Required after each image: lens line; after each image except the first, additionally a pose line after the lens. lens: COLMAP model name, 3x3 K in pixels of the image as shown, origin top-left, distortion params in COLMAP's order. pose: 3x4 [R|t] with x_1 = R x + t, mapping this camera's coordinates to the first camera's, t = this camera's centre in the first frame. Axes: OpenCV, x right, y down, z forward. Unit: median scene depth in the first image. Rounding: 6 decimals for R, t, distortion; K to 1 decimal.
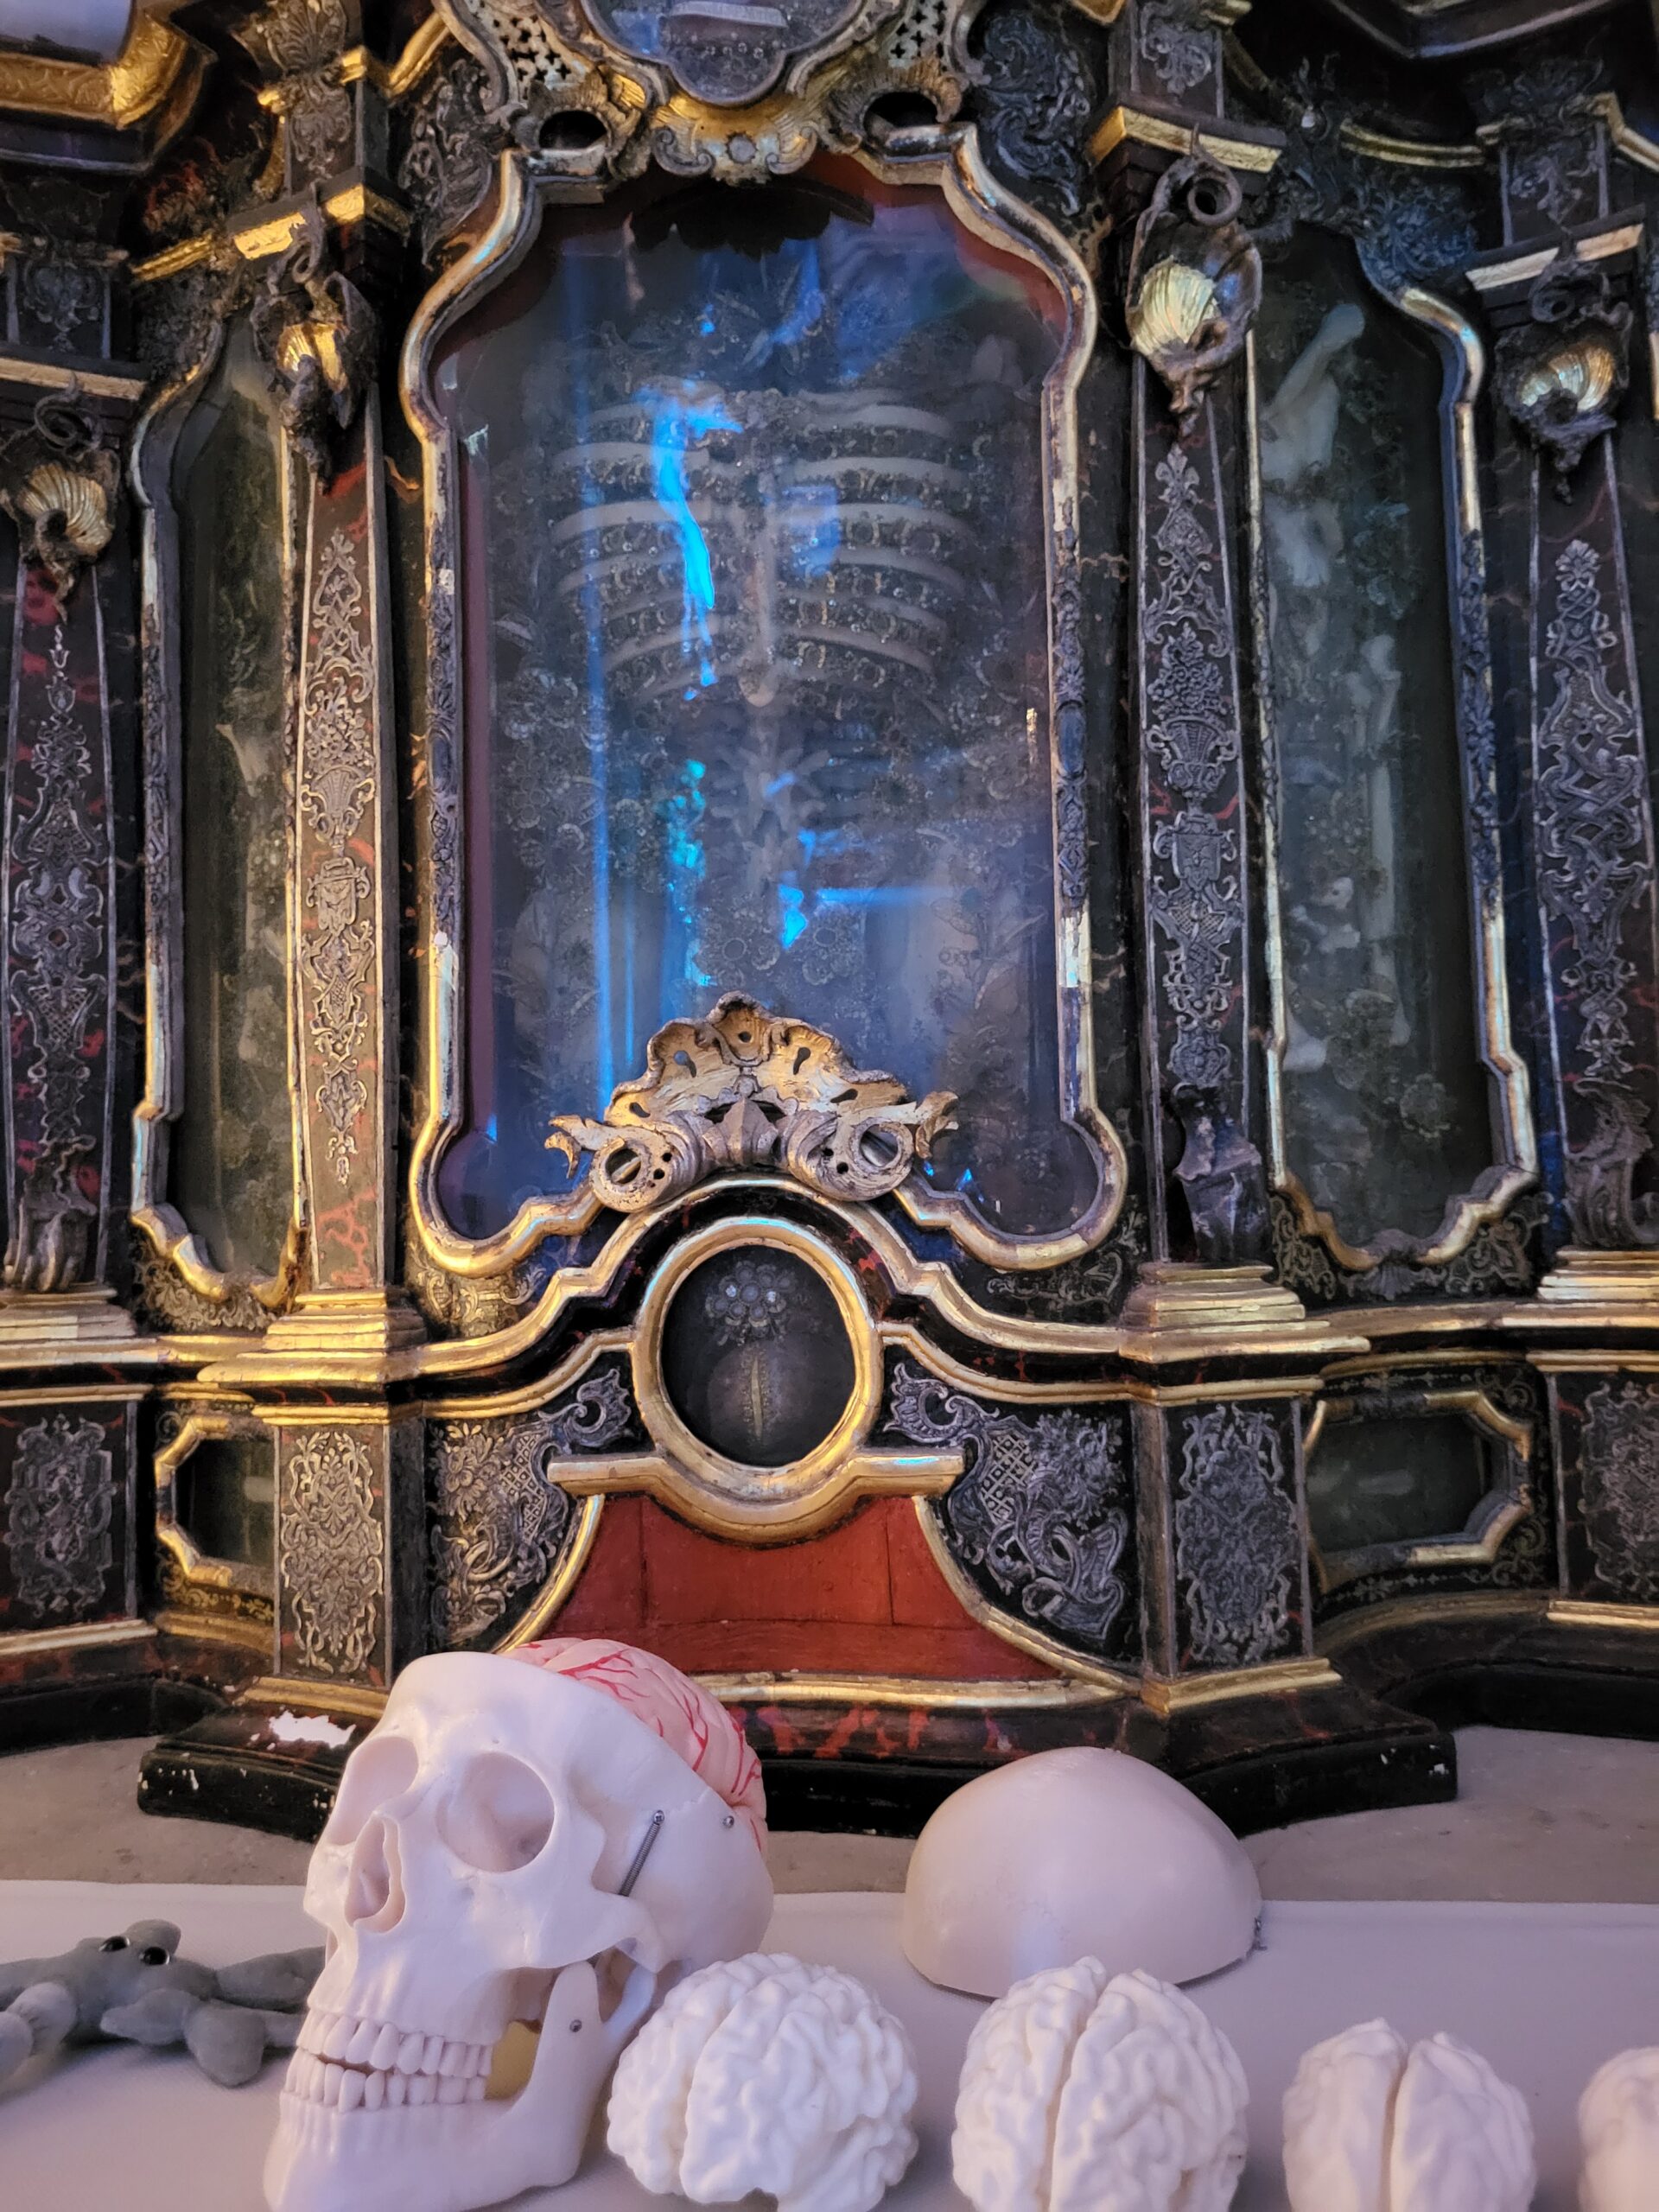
lens RADIAL K [[1666.1, 0, 810.4], [0, 1666.1, 1093.5], [0, 0, 1]] dist [0.023733, -0.013848]
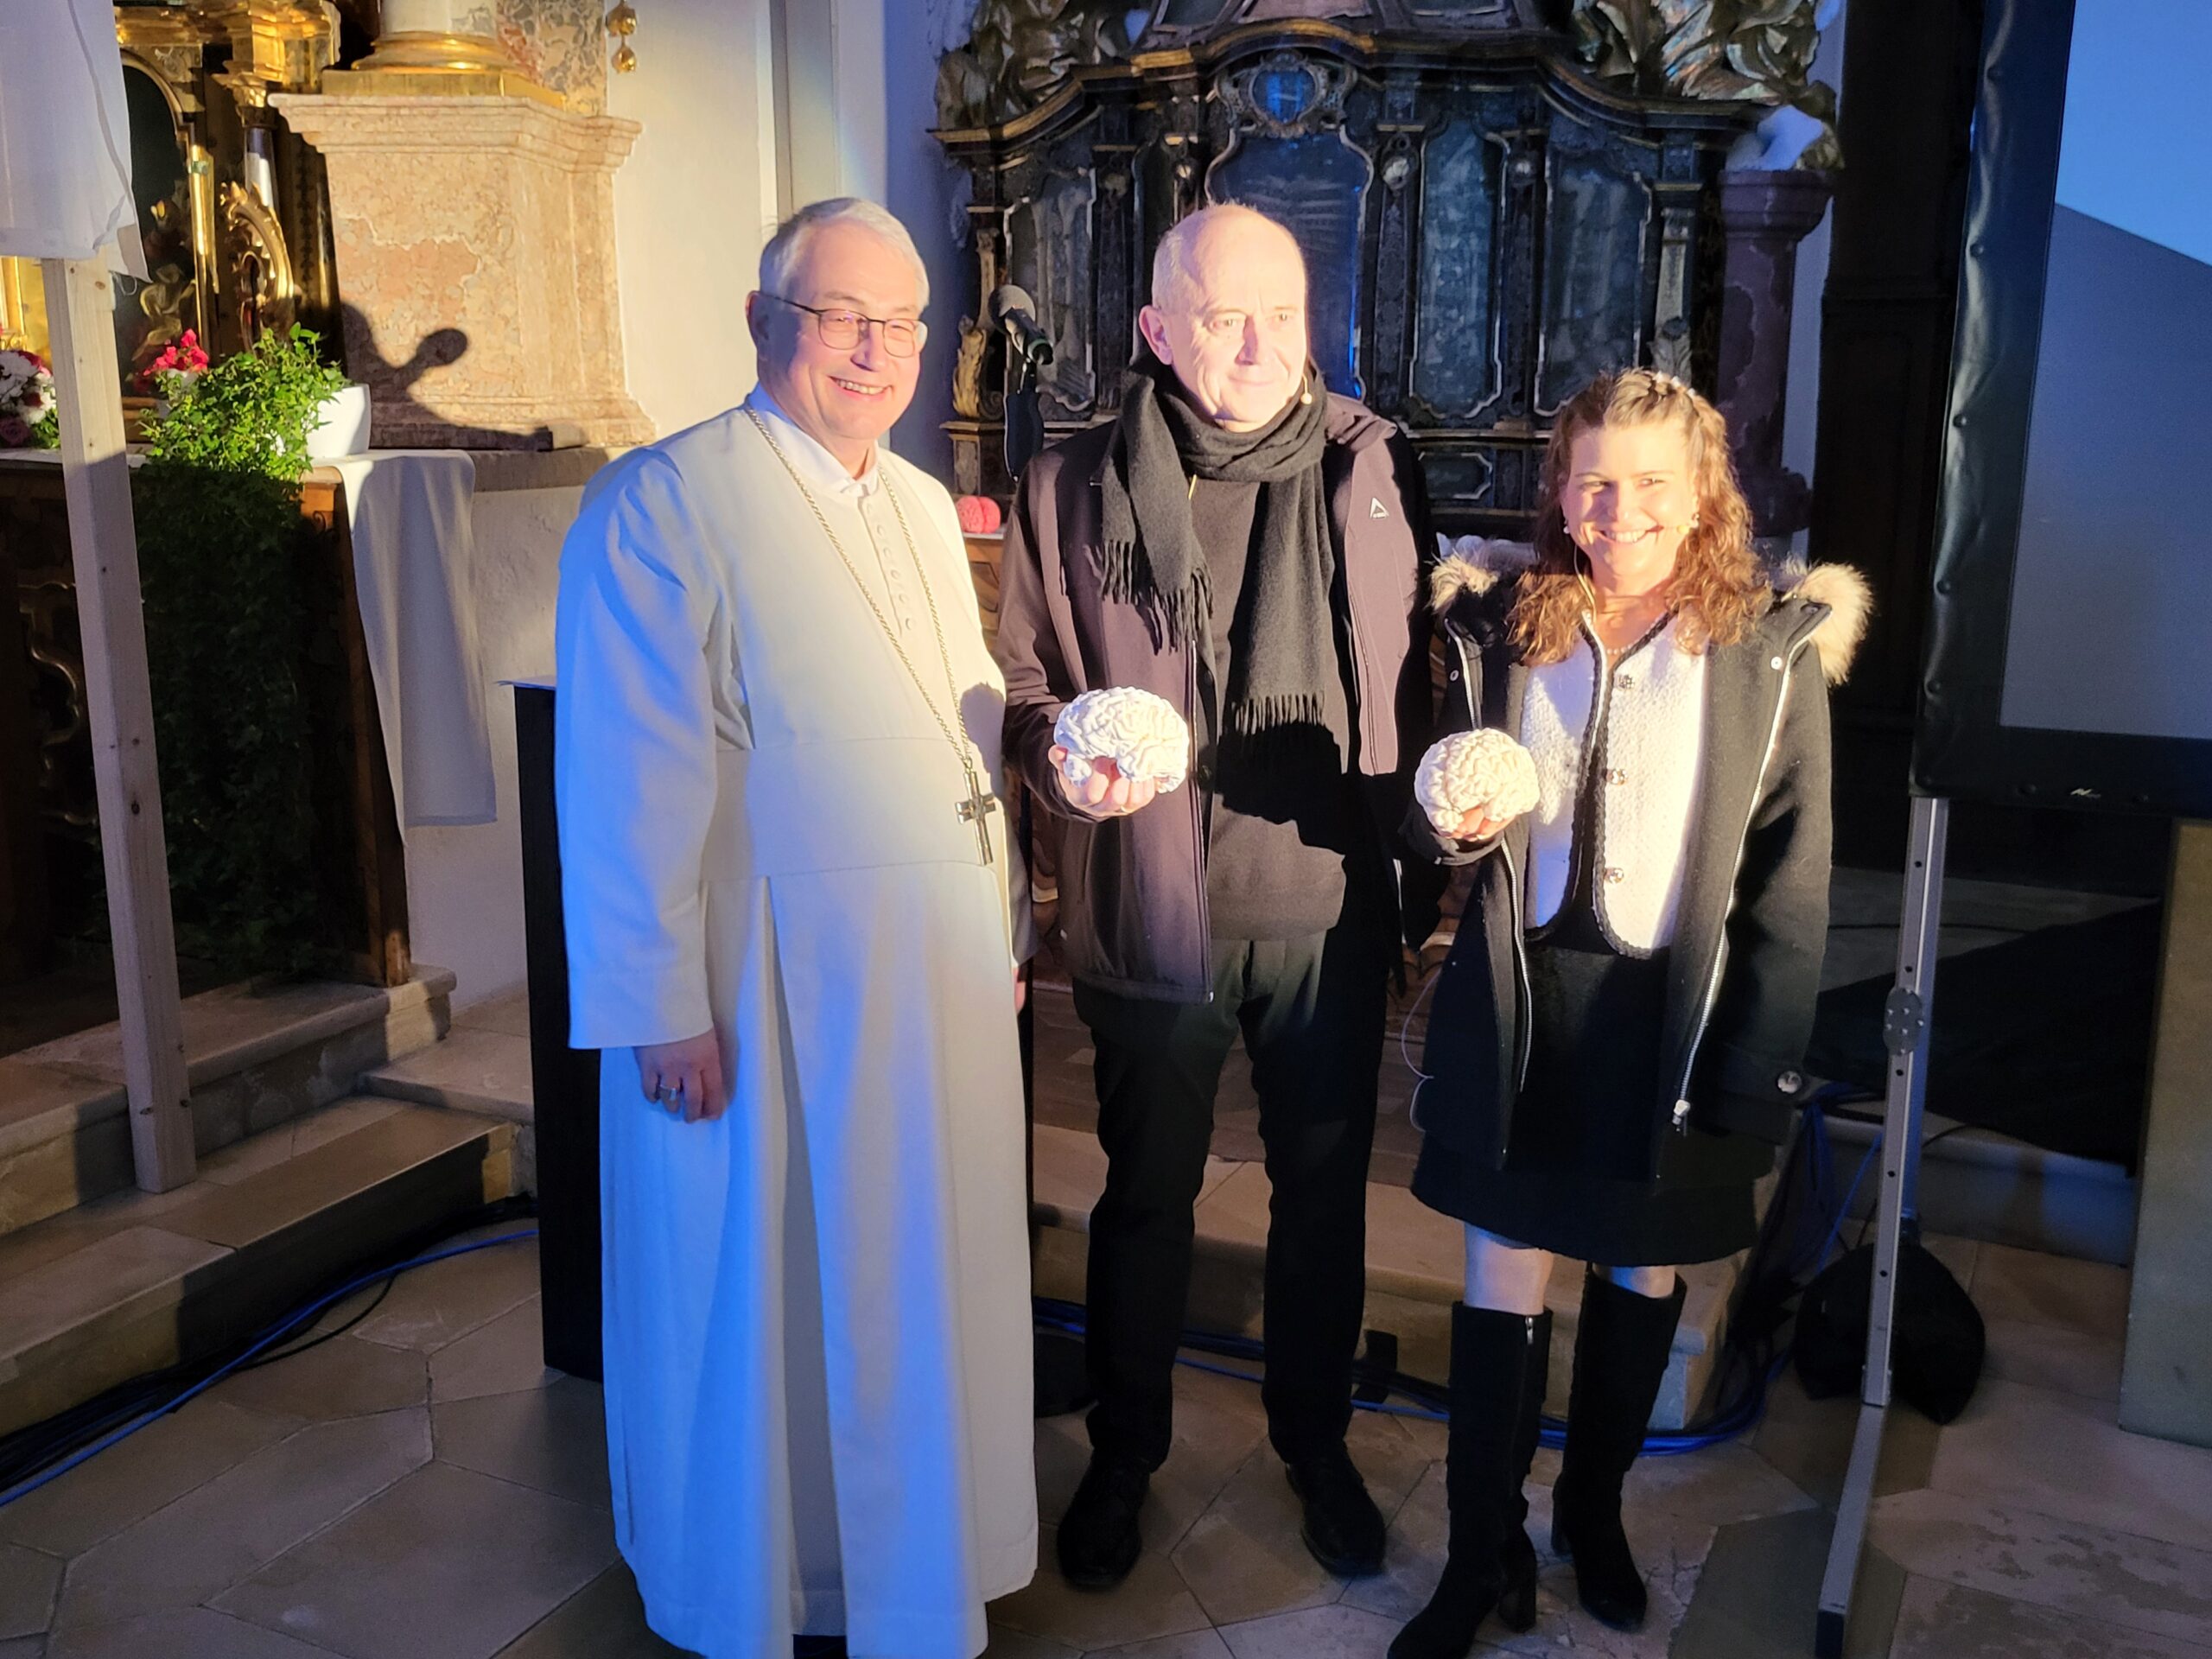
lens RADIAL K [[1666.1, 0, 1104.6], [0, 1666.1, 808.4], [0, 0, 1]] dist [0.023733, -0.013848]
pose [[0.954222, 0.114110, -0.276477, 0.805558], [-0.010016, 0.936037, 0.351760, -0.425187], [0.298932, -0.332888, 0.894330, -3.158815]]
